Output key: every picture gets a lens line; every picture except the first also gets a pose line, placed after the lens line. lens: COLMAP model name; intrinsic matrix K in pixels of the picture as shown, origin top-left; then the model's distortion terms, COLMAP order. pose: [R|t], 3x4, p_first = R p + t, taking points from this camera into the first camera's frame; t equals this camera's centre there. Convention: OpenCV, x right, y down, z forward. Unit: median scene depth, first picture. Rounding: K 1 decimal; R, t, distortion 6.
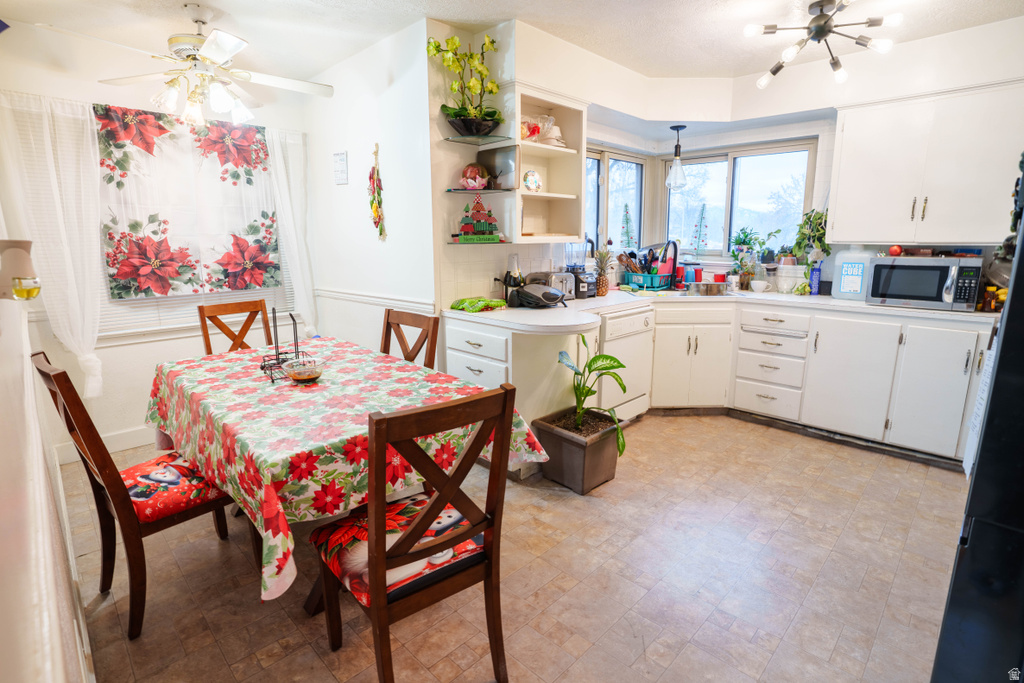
lens RADIAL K [[501.8, 0, 510.1], [0, 501.8, 340.5], [0, 0, 1]] dist [-0.078649, 0.036408]
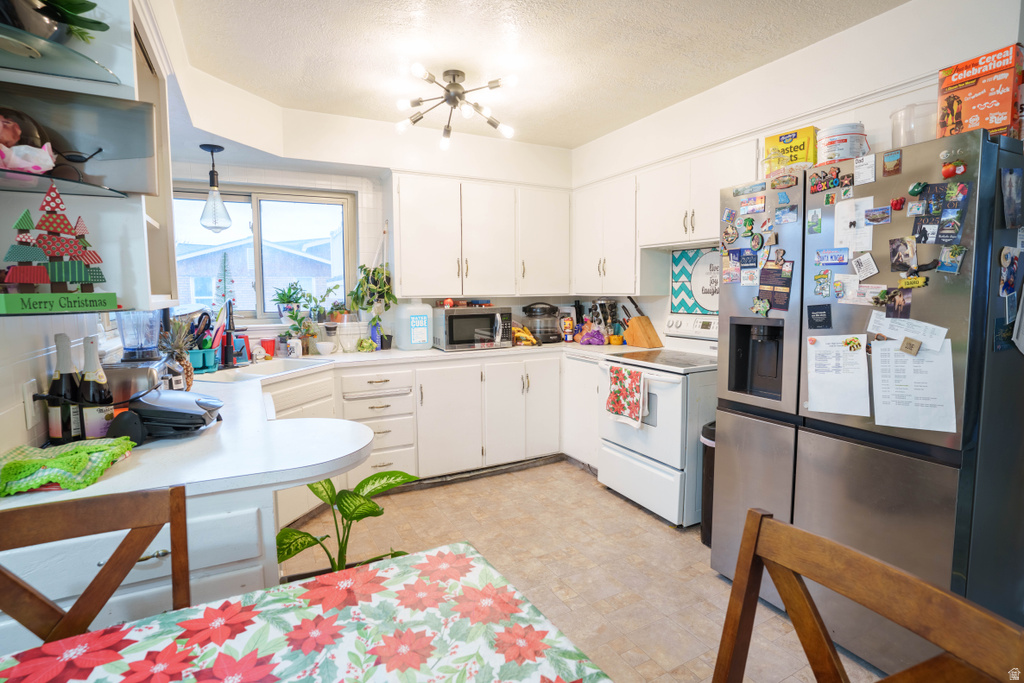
lens RADIAL K [[501.8, 0, 510.1], [0, 501.8, 340.5], [0, 0, 1]] dist [-0.078649, 0.036408]
pose [[0.298326, -0.088499, 0.950352, -0.281222], [0.197360, 0.979893, 0.029297, -0.097752], [-0.933837, 0.178821, 0.309794, 0.475604]]
